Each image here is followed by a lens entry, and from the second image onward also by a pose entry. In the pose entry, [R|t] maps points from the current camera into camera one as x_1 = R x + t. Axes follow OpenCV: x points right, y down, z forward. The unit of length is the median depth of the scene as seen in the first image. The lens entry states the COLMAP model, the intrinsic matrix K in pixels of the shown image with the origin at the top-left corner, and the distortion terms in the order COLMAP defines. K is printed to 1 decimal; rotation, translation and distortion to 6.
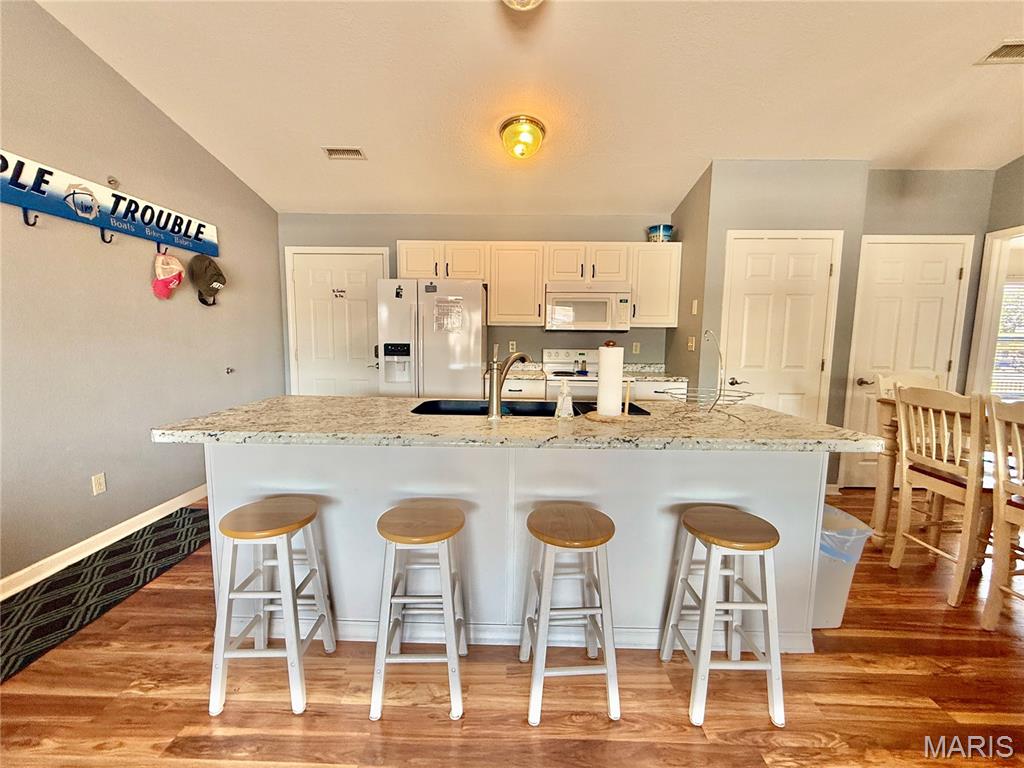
lens RADIAL K [[419.1, 0, 508.4], [0, 419.1, 383.7], [0, 0, 1]] dist [-0.003245, -0.000343]
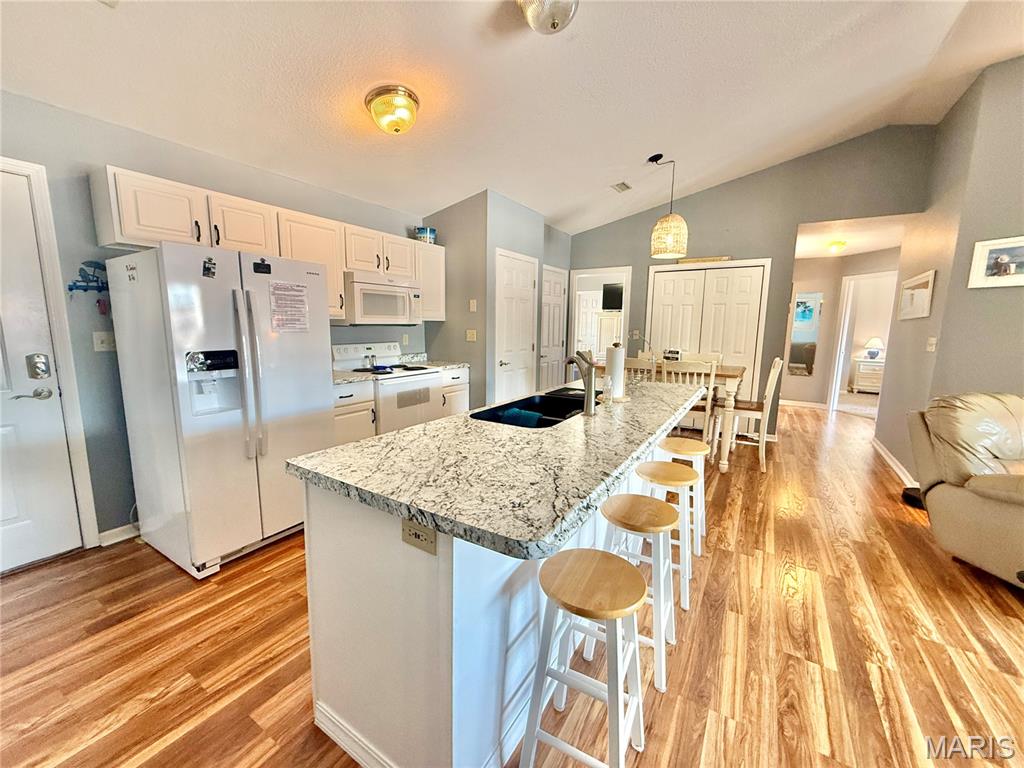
lens RADIAL K [[404.4, 0, 506.1], [0, 404.4, 386.8], [0, 0, 1]] dist [0.000357, 0.000049]
pose [[0.518354, -0.139412, 0.843726, -0.585651], [0.084828, 0.990139, 0.111489, -0.078565], [-0.850949, 0.013780, 0.525068, 0.331239]]
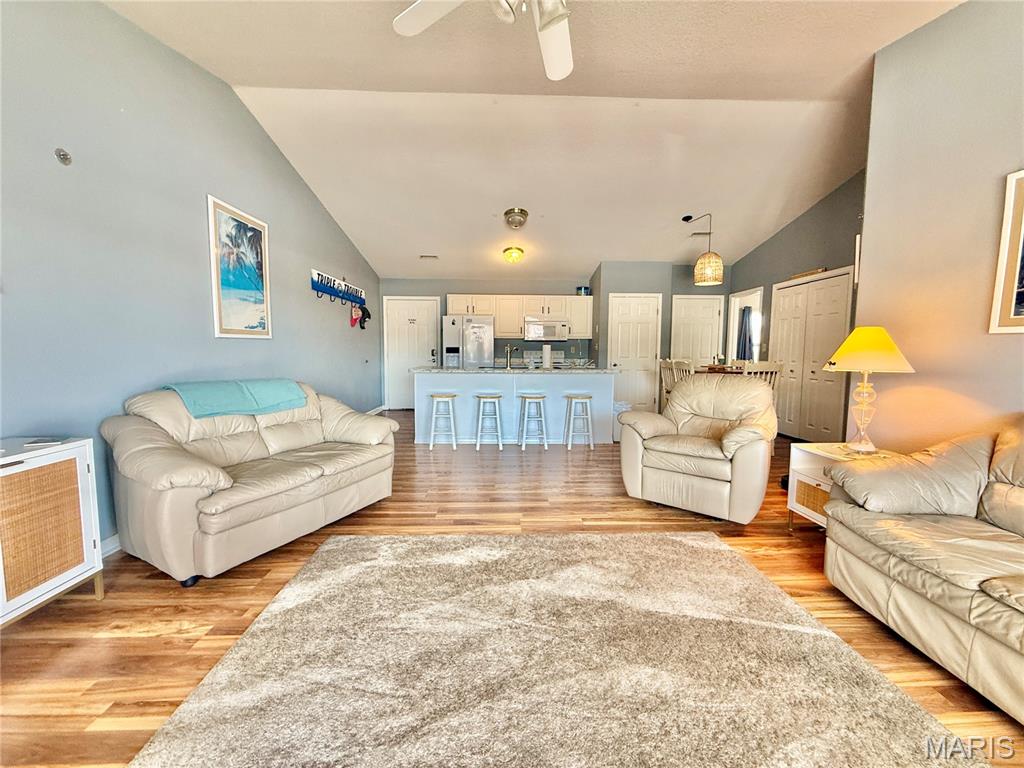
lens RADIAL K [[412.8, 0, 510.9], [0, 412.8, 381.5], [0, 0, 1]] dist [0.000723, -0.000041]
pose [[0.998197, -0.010158, 0.059156, -0.107779], [0.012204, 0.999336, -0.034324, 0.151762], [-0.058769, 0.034984, 0.997658, -1.076442]]
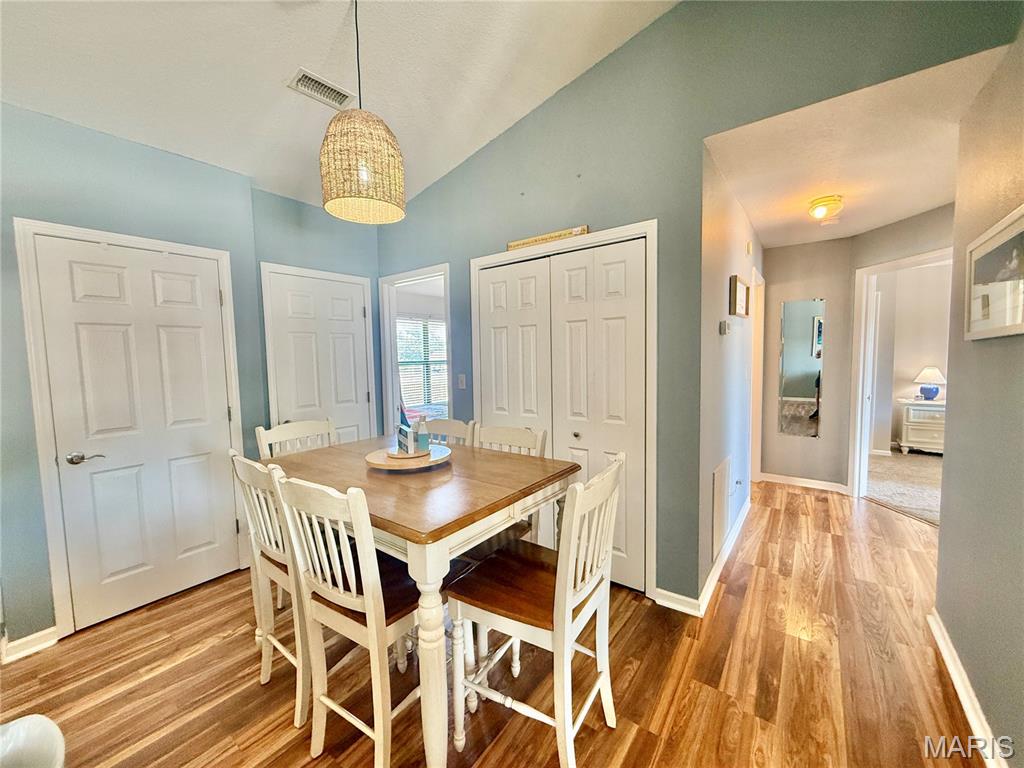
lens RADIAL K [[408.9, 0, 510.1], [0, 408.9, 382.4], [0, 0, 1]] dist [0.003285, -0.000070]
pose [[0.578151, -0.076106, 0.812372, 0.449745], [0.117922, 0.992981, 0.009104, -0.050170], [-0.807363, 0.090533, 0.583068, 0.098136]]
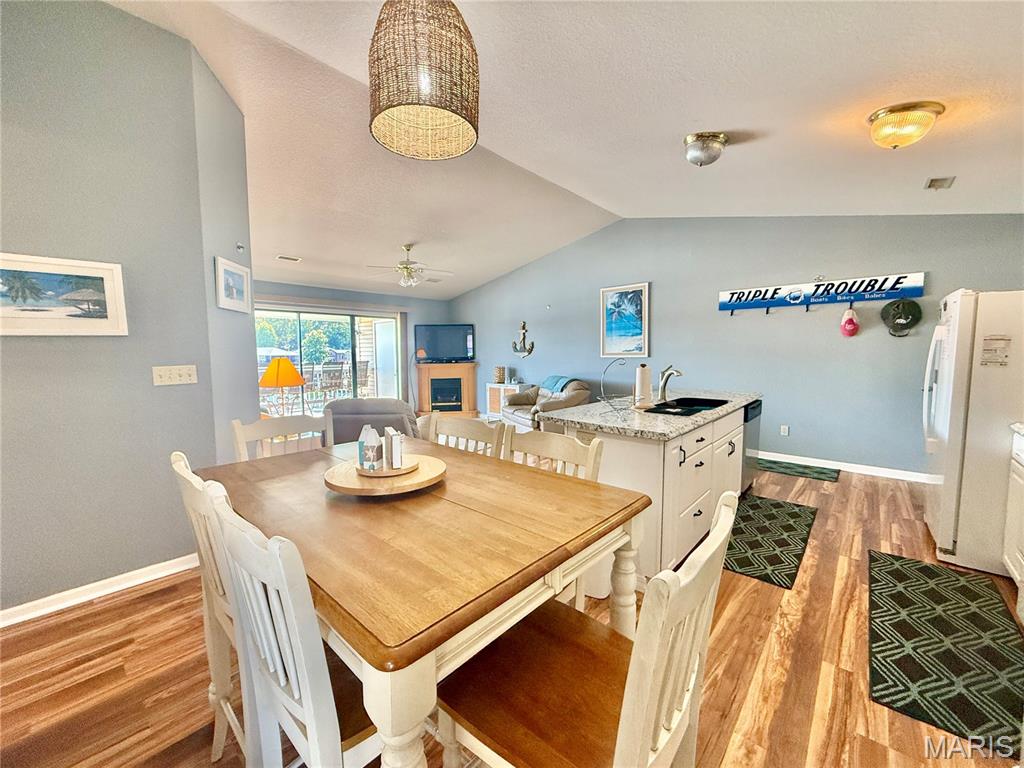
lens RADIAL K [[406.4, 0, 510.8], [0, 406.4, 387.9], [0, 0, 1]] dist [-0.001513, -0.000146]
pose [[-0.645497, 0.060441, -0.761367, 1.068332], [-0.088137, 0.984309, 0.152863, -0.116922], [0.758660, 0.165777, -0.630042, 0.913457]]
